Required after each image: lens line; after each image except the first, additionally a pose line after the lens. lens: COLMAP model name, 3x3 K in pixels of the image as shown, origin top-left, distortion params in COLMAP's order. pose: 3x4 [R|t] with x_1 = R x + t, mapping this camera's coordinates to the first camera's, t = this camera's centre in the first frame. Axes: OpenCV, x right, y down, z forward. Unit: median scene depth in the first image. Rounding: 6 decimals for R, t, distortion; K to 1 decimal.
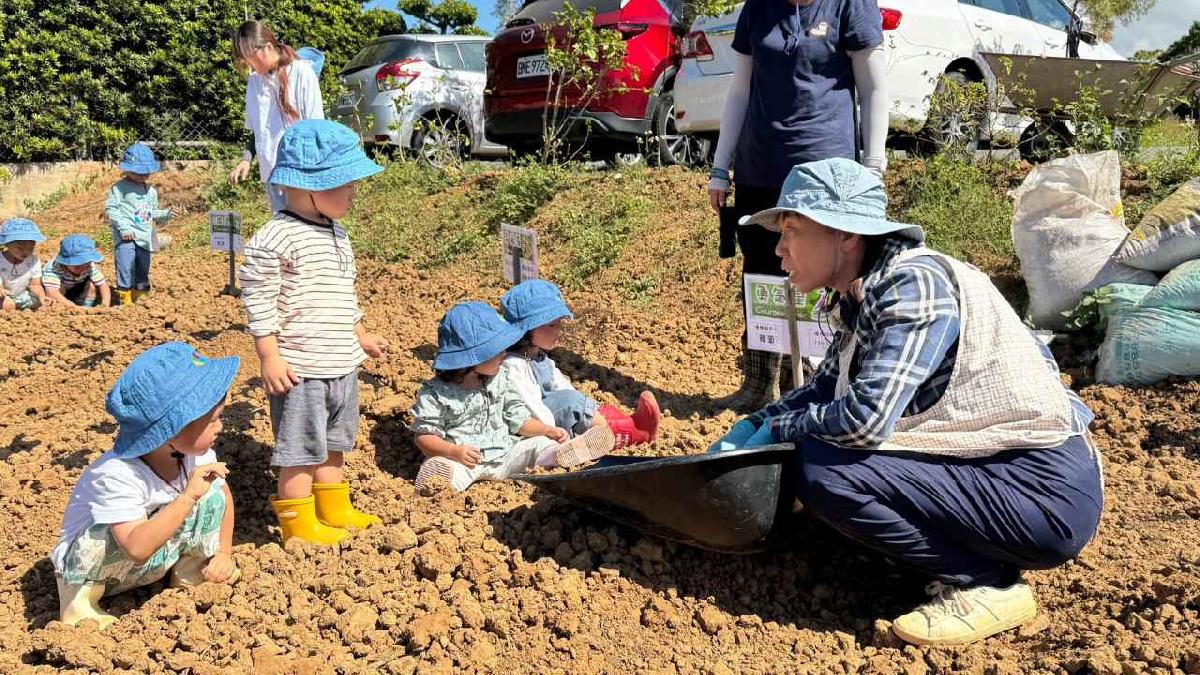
lens RADIAL K [[1037.0, 0, 600.0], [0, 1037.0, 337.5], [0, 0, 1]] dist [0.077318, -0.127271]
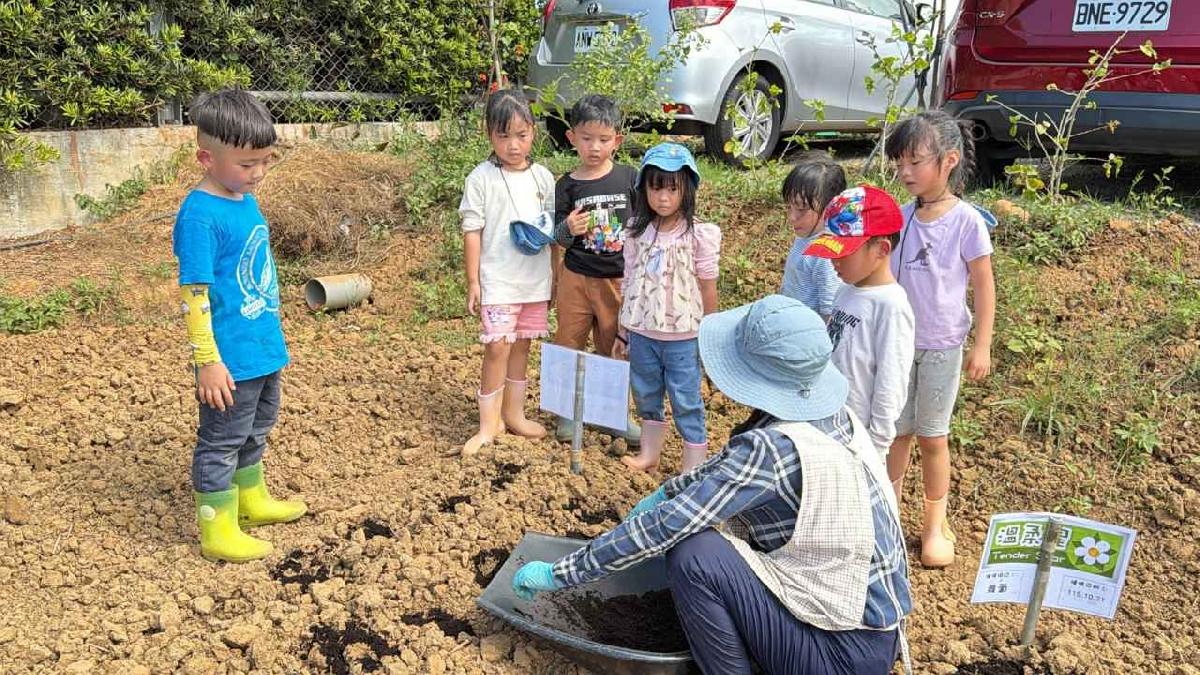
lens RADIAL K [[1051.4, 0, 585.0], [0, 1051.4, 339.4], [0, 0, 1]] dist [0.121006, -0.206330]
pose [[0.992888, 0.013346, 0.118303, -0.329077], [-0.023378, 0.996207, 0.083816, -0.104643], [-0.116736, -0.085986, 0.989434, 0.372414]]
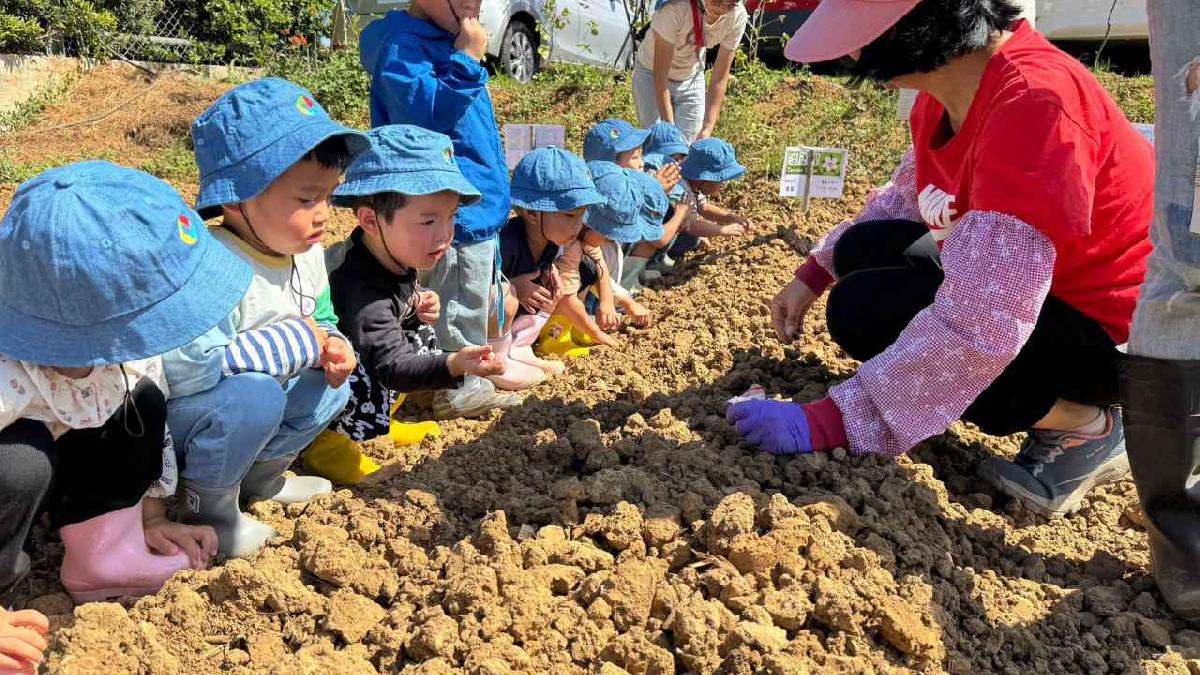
lens RADIAL K [[1037.0, 0, 600.0], [0, 1037.0, 337.5], [0, 0, 1]] dist [0.077318, -0.127271]
pose [[0.890618, -0.075237, 0.448486, -0.493577], [0.056699, 0.996895, 0.054642, -0.001076], [-0.451204, -0.023236, 0.892118, 0.216883]]
